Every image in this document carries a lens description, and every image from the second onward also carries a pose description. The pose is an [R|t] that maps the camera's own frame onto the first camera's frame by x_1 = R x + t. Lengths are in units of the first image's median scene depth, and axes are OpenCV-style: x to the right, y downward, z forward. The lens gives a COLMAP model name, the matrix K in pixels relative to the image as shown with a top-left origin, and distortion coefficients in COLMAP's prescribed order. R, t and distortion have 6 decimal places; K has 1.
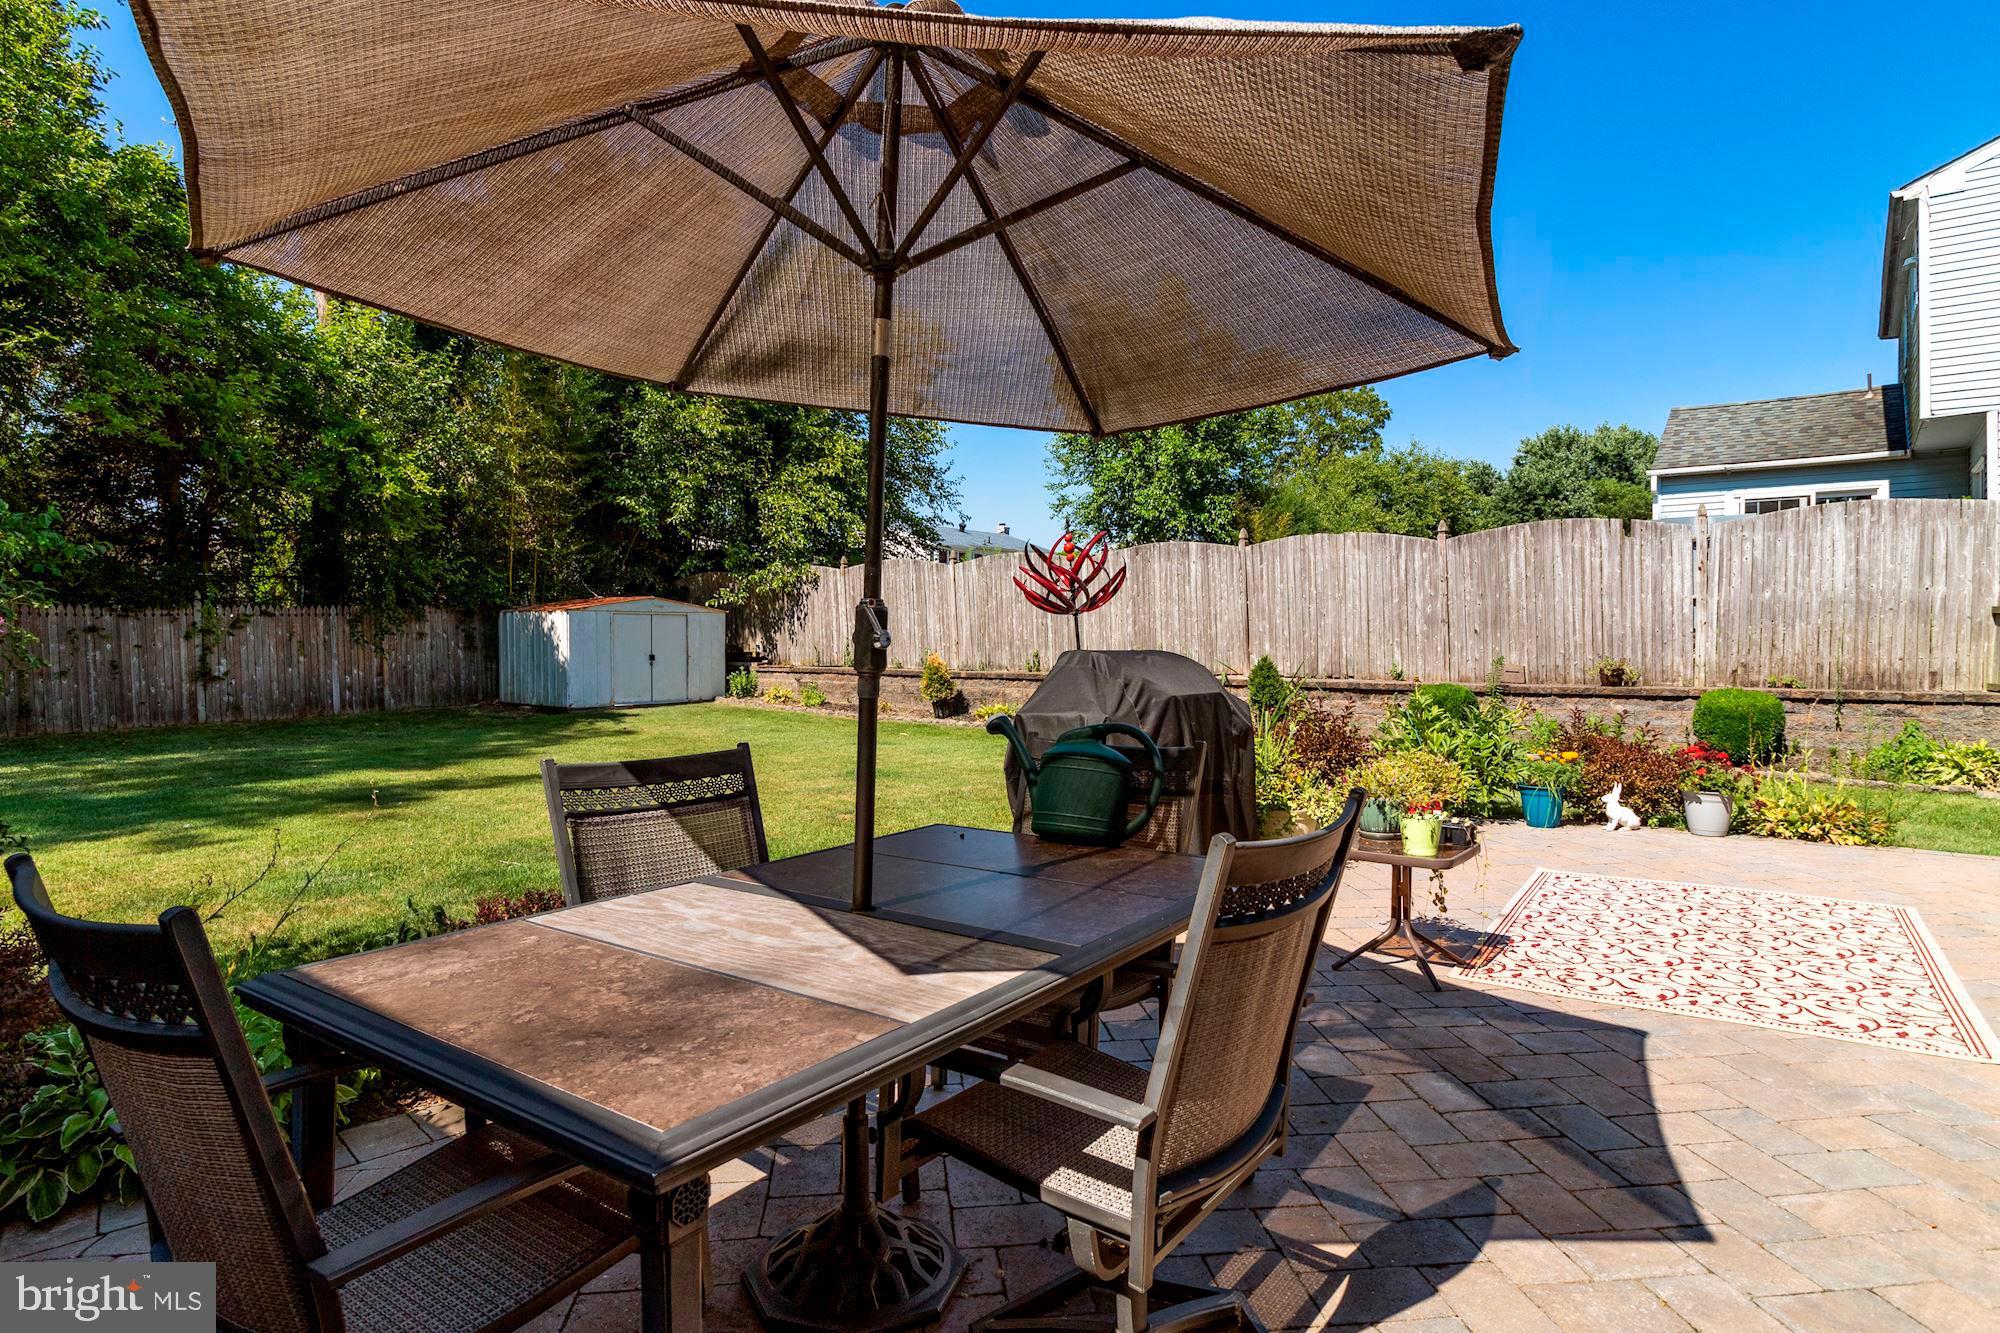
lens RADIAL K [[1082.1, 0, 987.2], [0, 1082.1, 658.1], [0, 0, 1]] dist [0.007599, 0.000588]
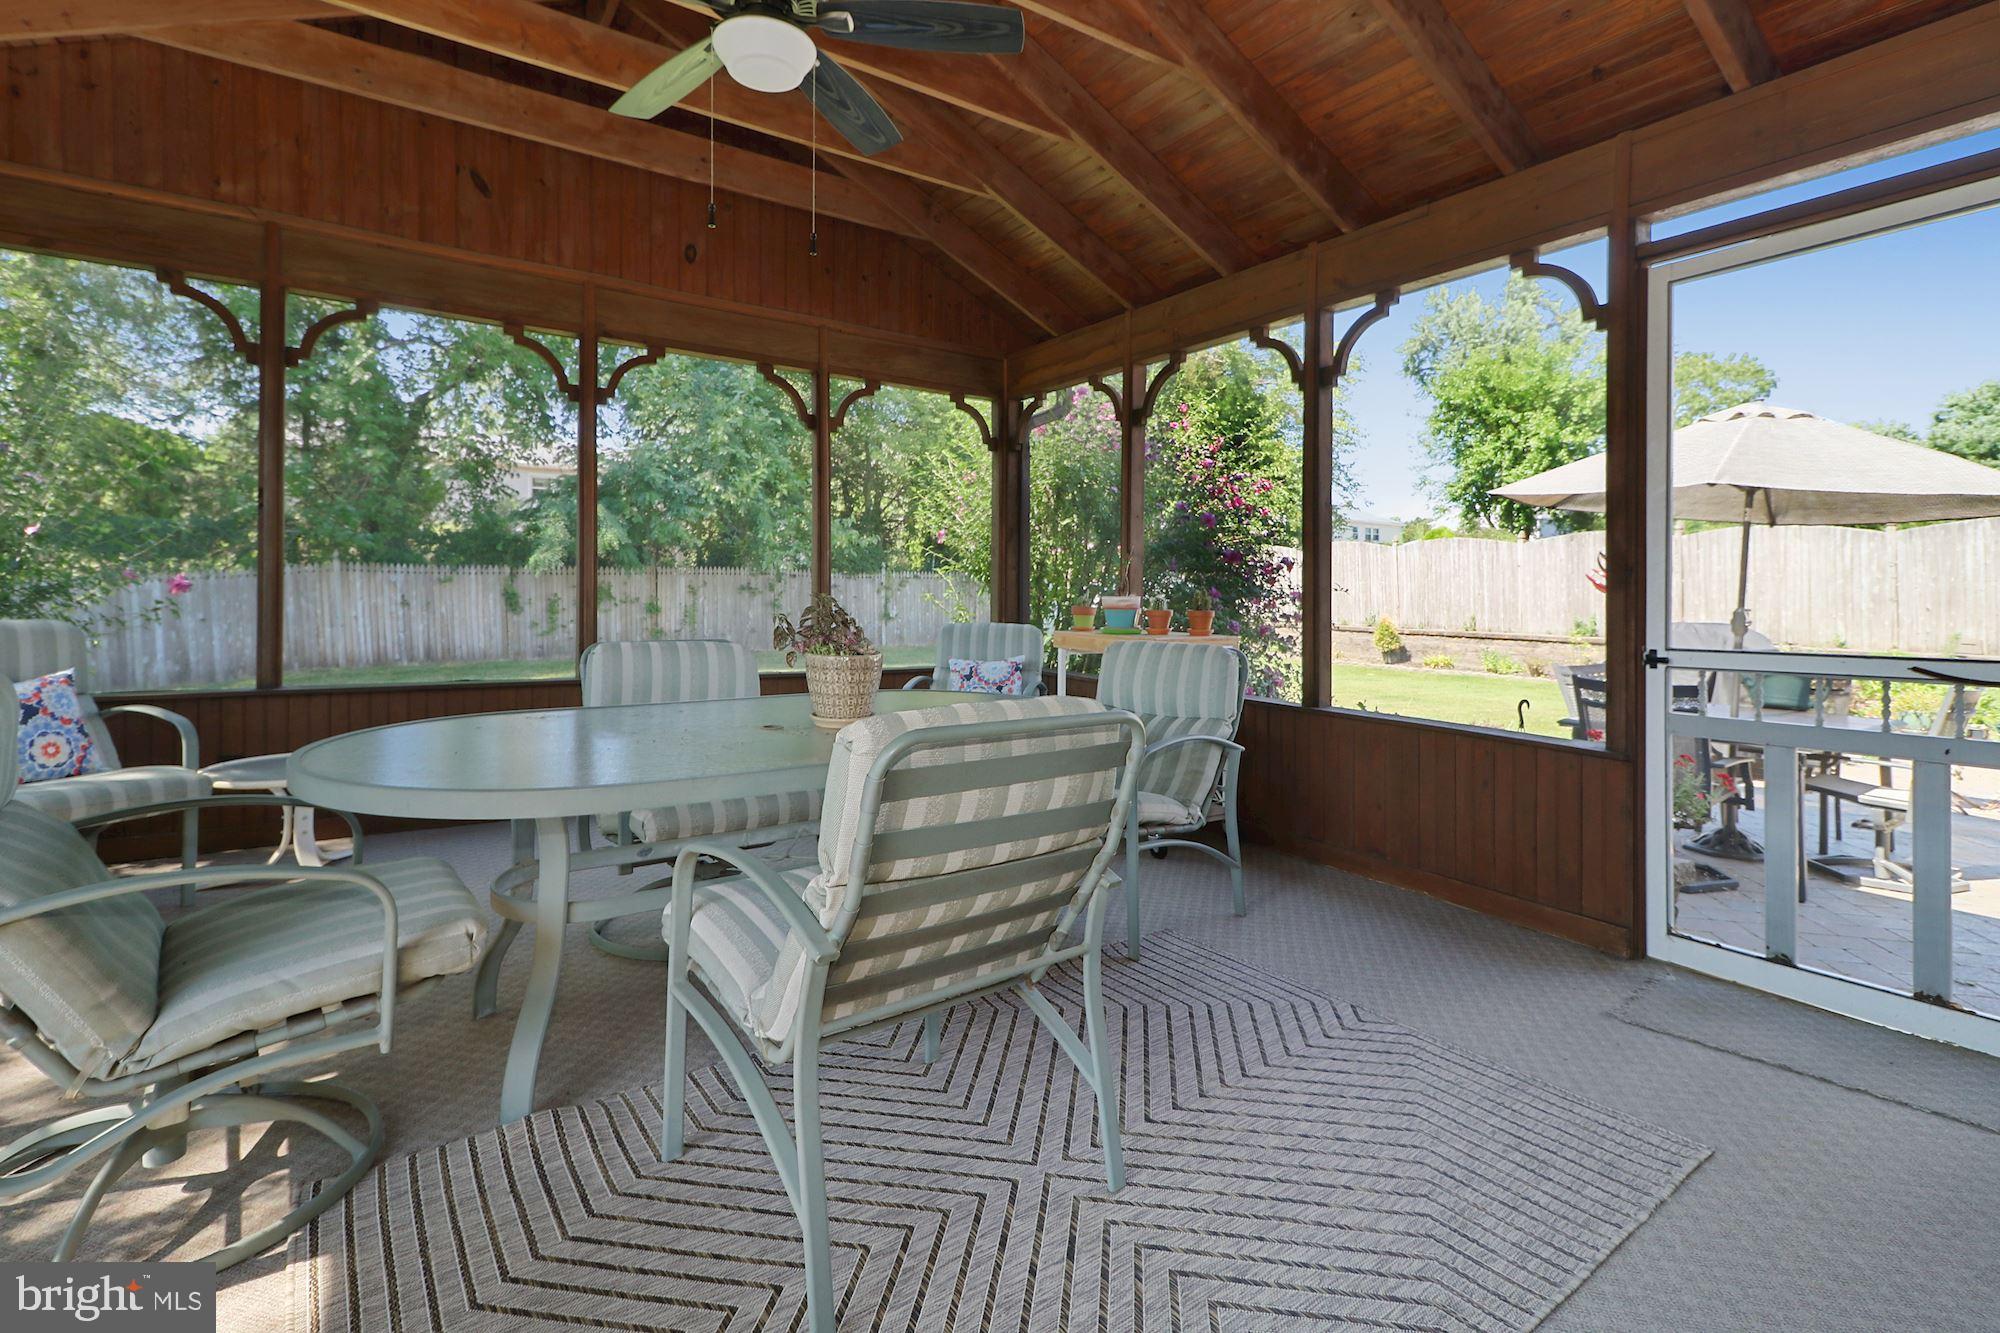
lens RADIAL K [[937.1, 0, 993.5], [0, 937.1, 592.6], [0, 0, 1]] dist [0.015841, 0.001612]
pose [[0.947789, 0.019066, -0.318329, -0.140649], [-0.025770, 0.999526, -0.016861, 0.000531], [0.317856, 0.024184, 0.947830, -0.235324]]
